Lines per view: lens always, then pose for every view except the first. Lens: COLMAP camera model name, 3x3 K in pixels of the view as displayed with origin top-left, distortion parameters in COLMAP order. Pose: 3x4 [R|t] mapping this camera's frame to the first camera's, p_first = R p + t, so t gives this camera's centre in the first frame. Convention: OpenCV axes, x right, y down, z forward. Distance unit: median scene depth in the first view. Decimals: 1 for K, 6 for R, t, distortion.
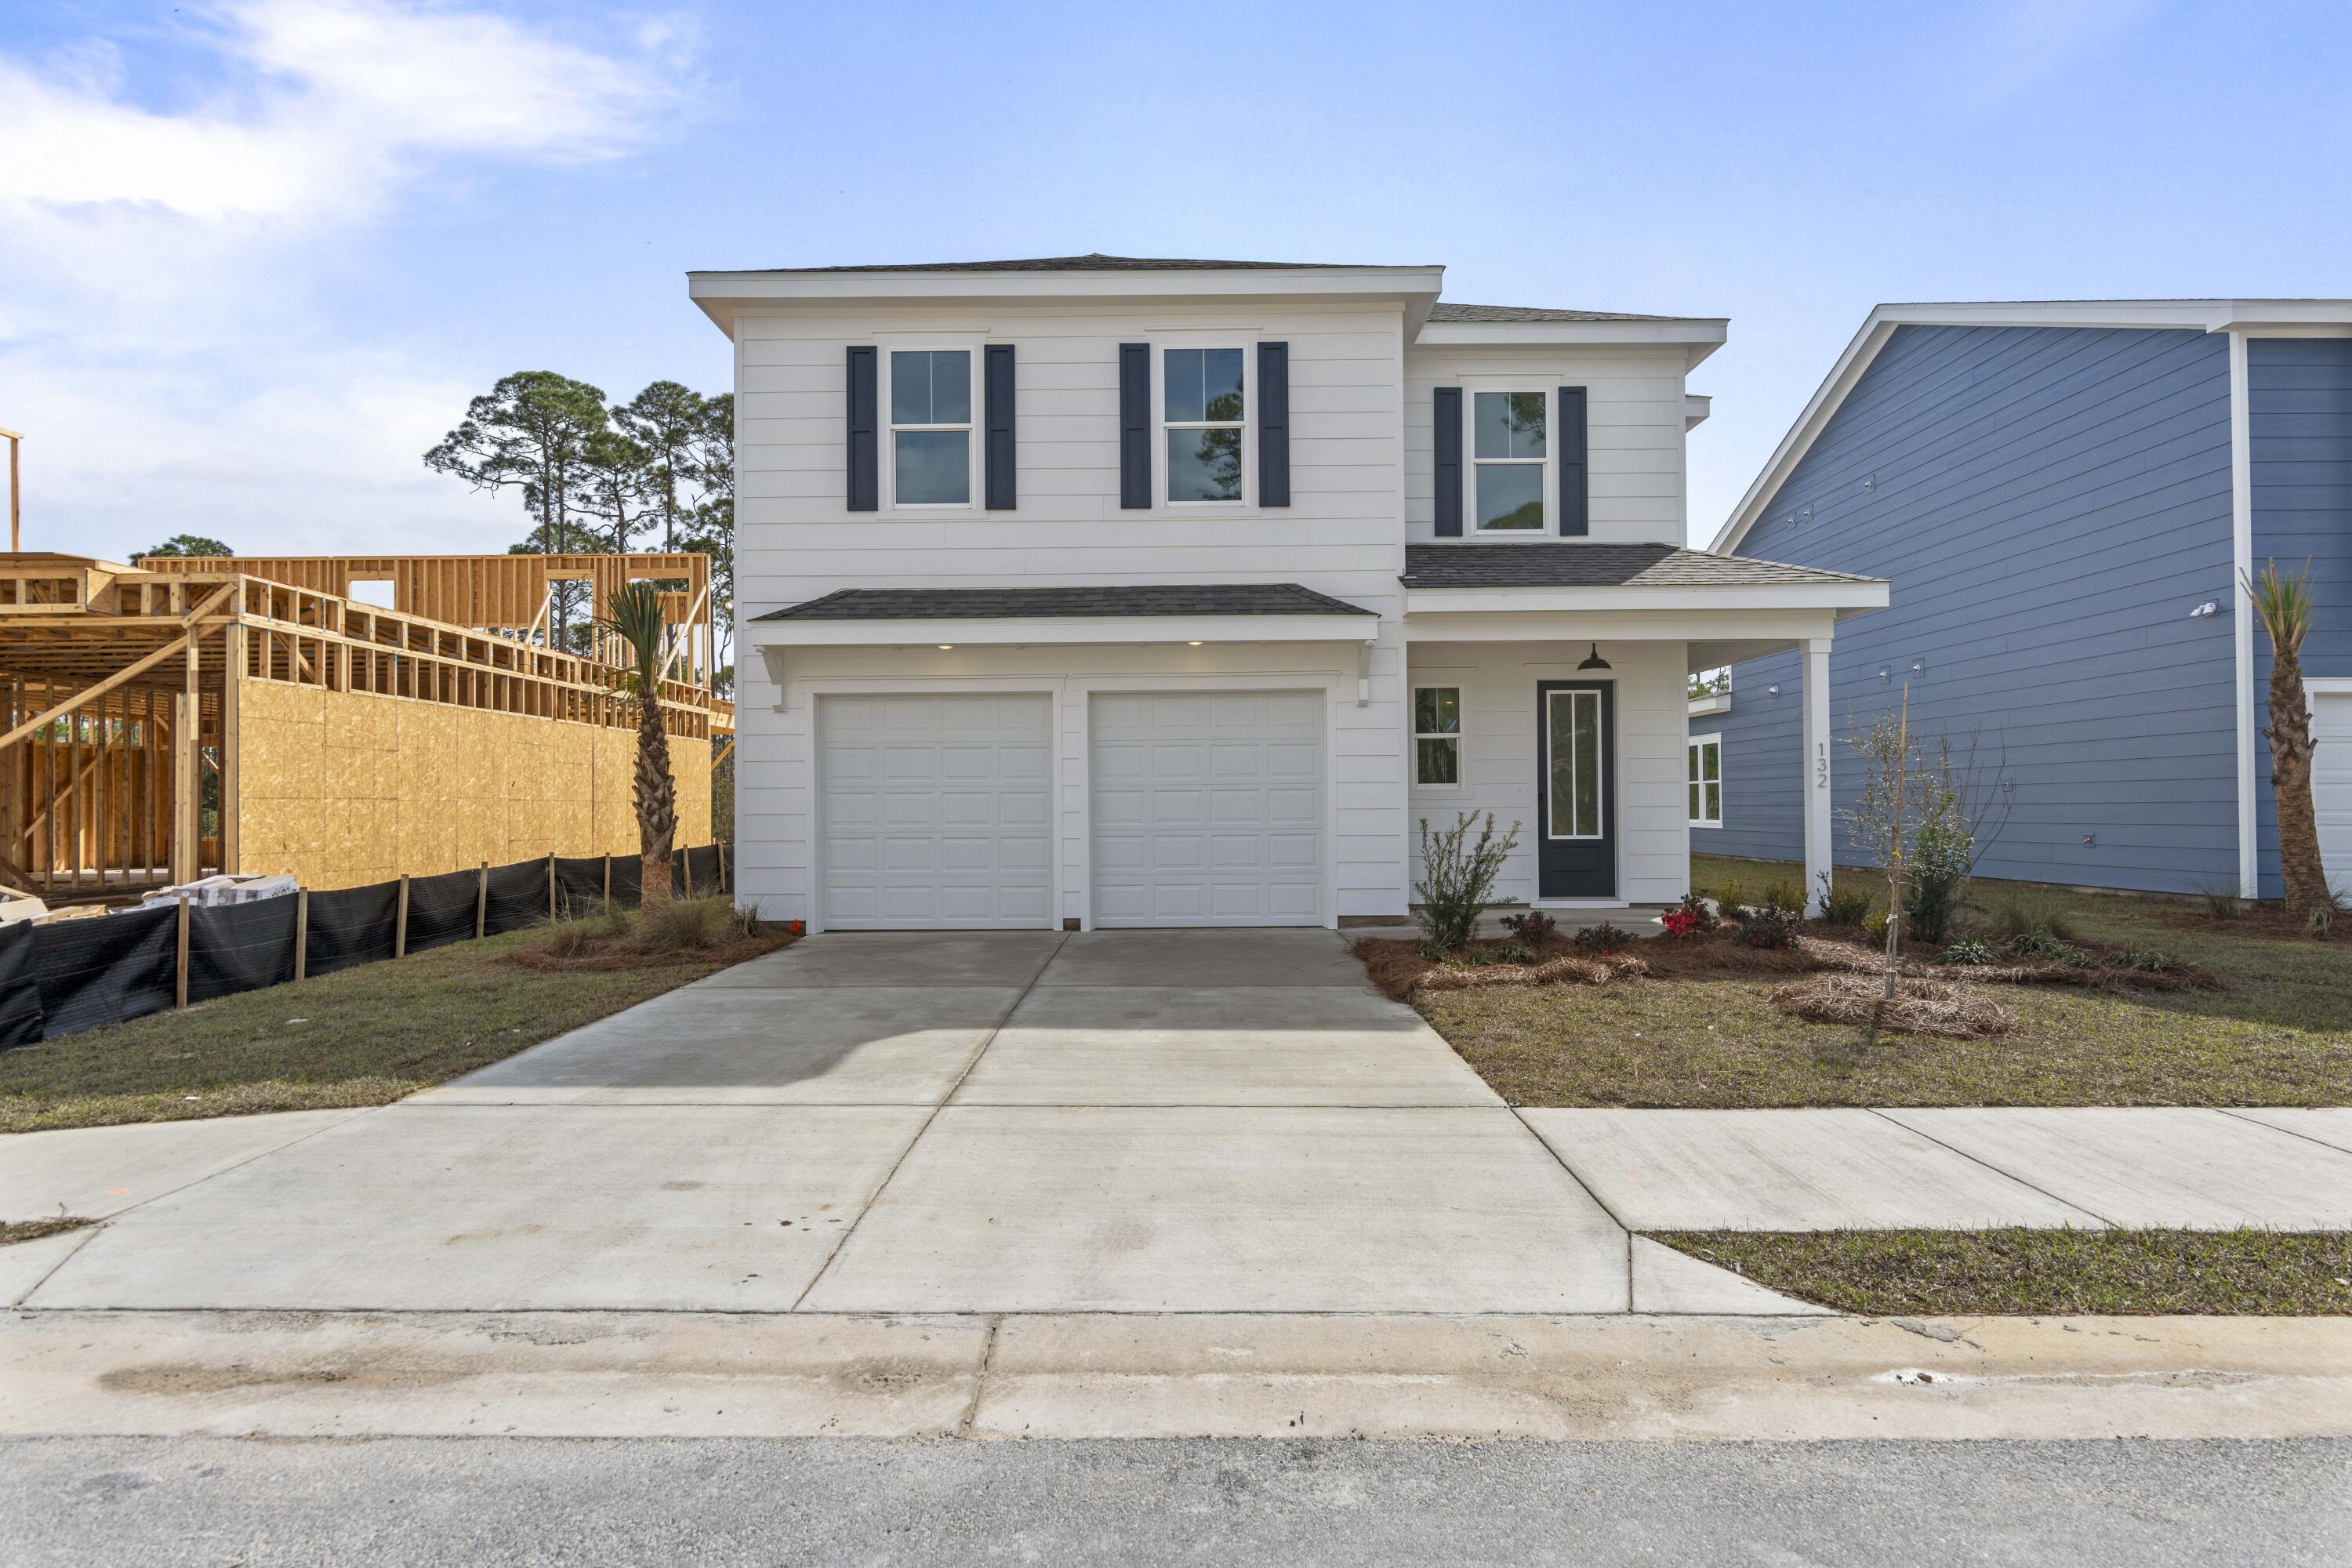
lens RADIAL K [[1140.5, 0, 1176.5], [0, 1140.5, 782.1], [0, 0, 1]] dist [0.006073, -0.002964]
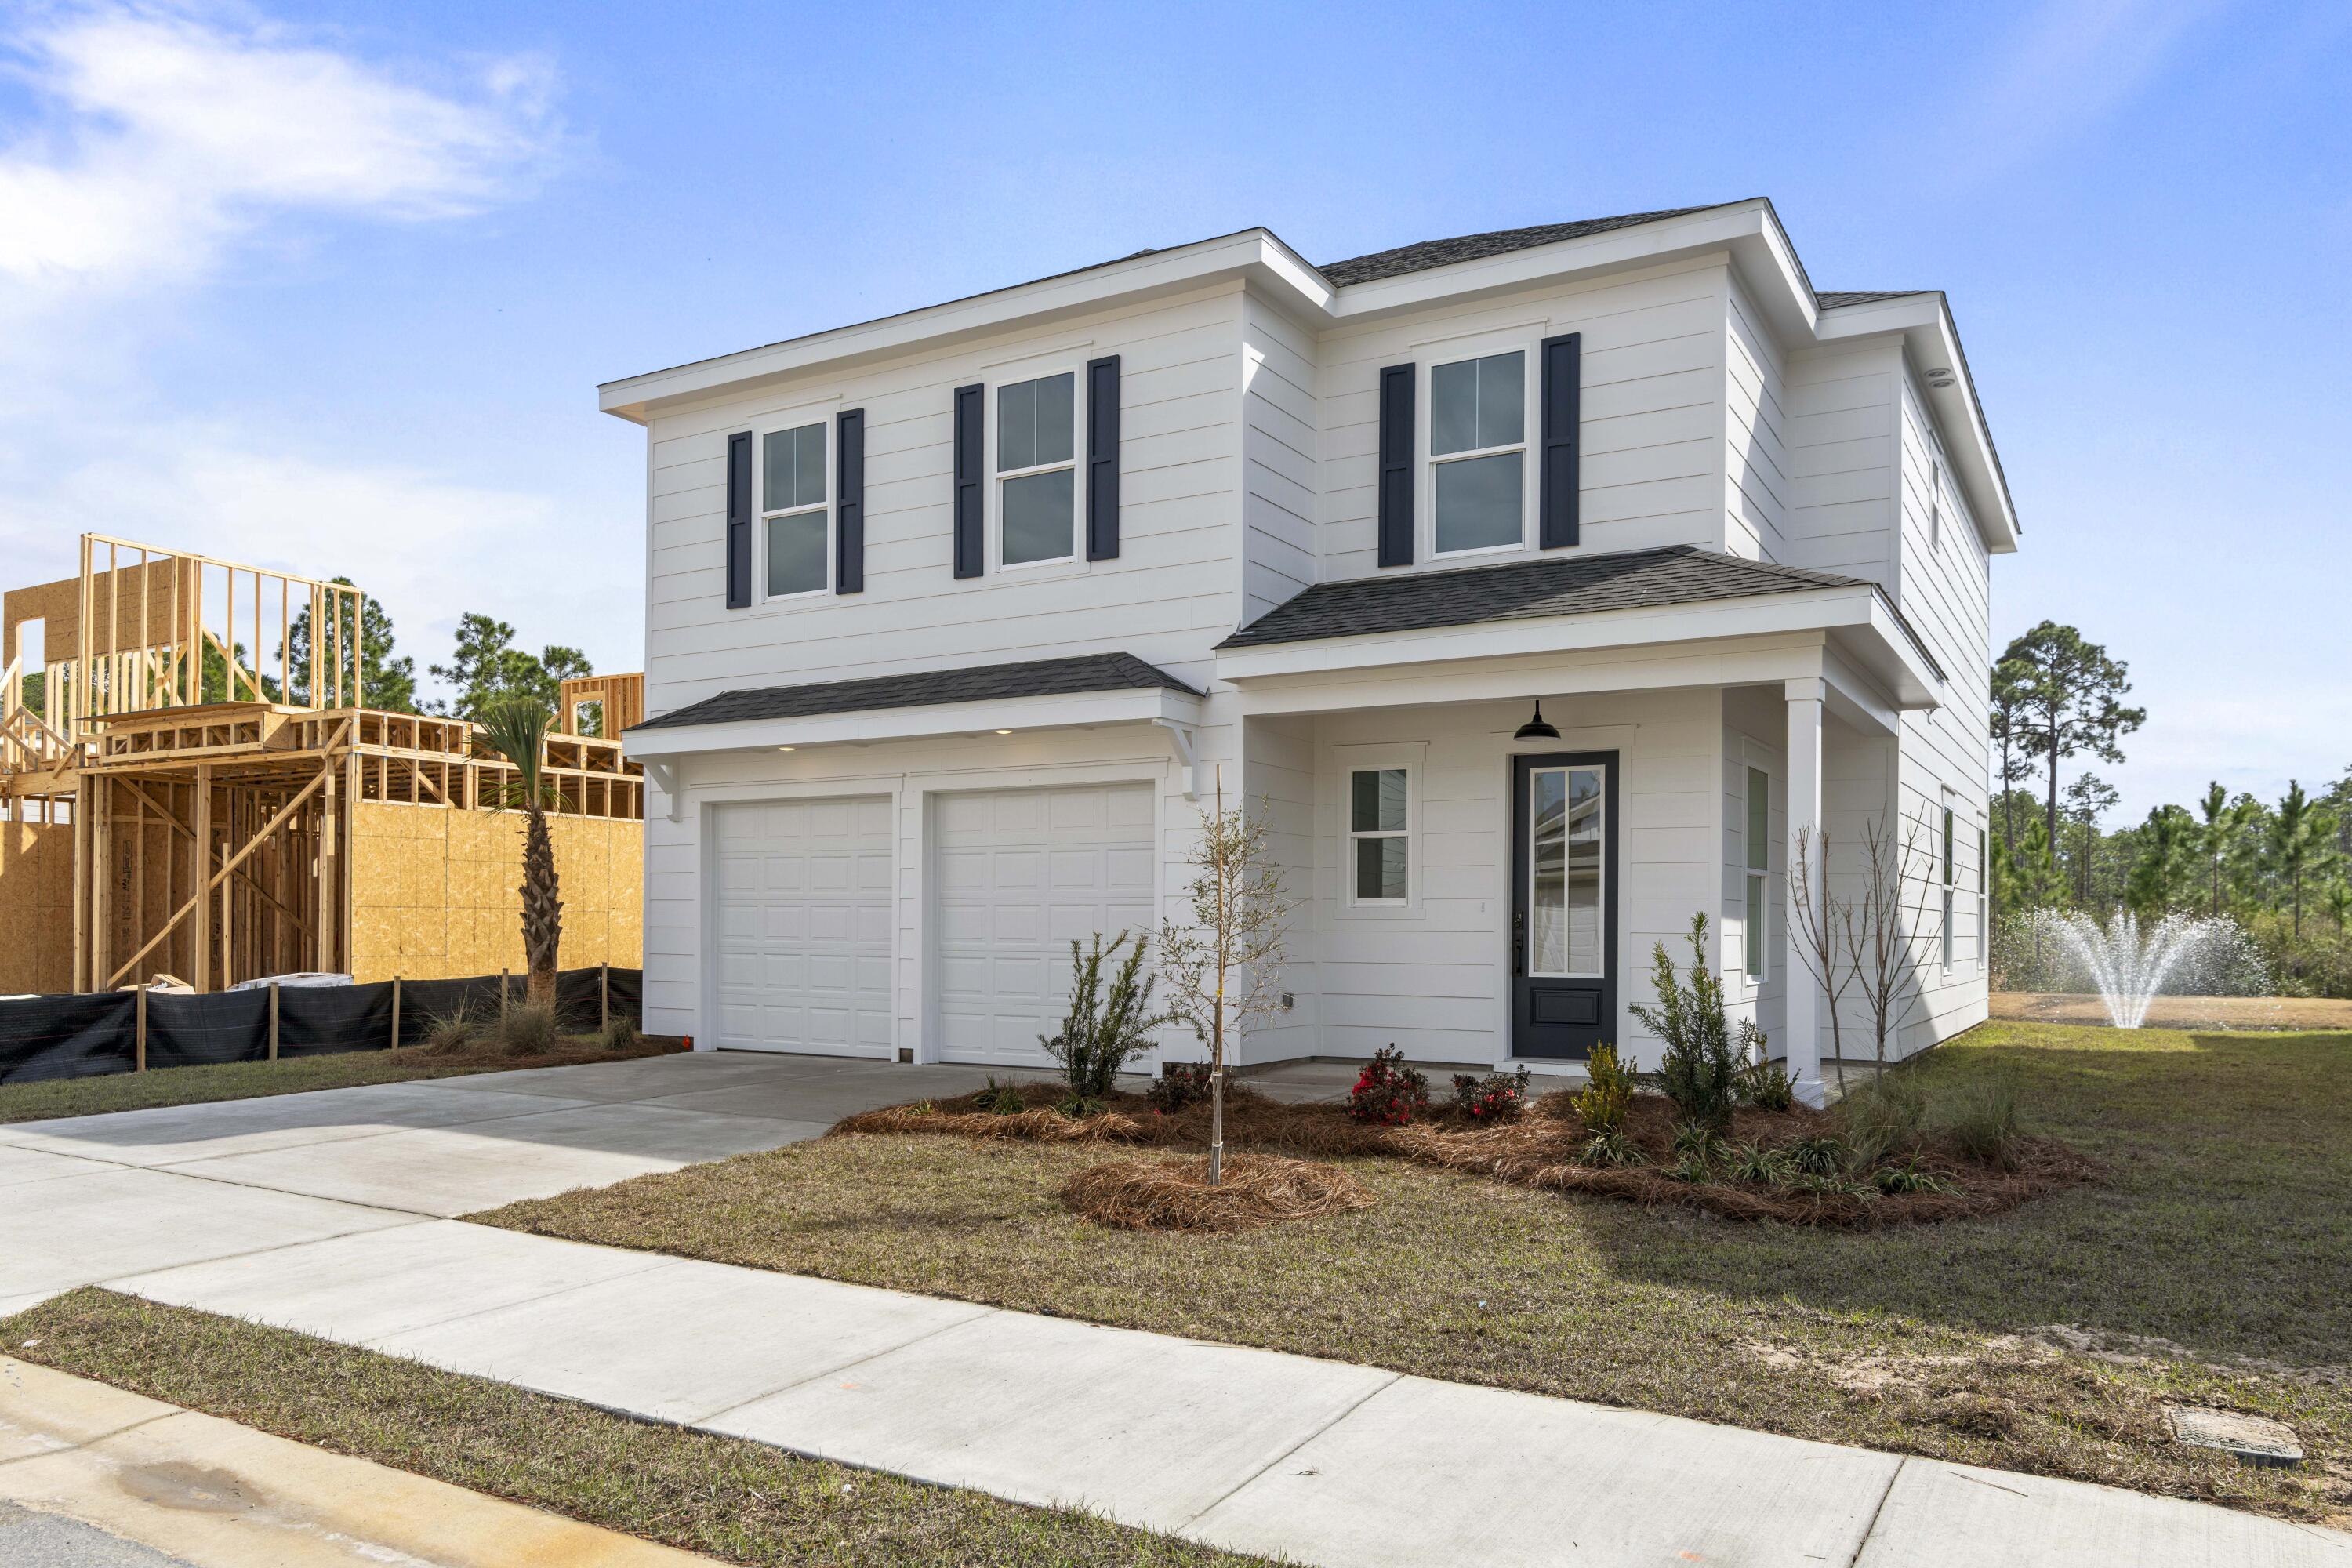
lens RADIAL K [[1647.2, 0, 1183.0], [0, 1647.2, 922.1], [0, 0, 1]] dist [-0.013843, 0.015430]
pose [[0.867351, 0.010911, -0.497577, 0.716590], [0.000016, 0.999759, 0.021952, -0.006942], [0.497697, -0.019048, 0.867142, -0.003406]]
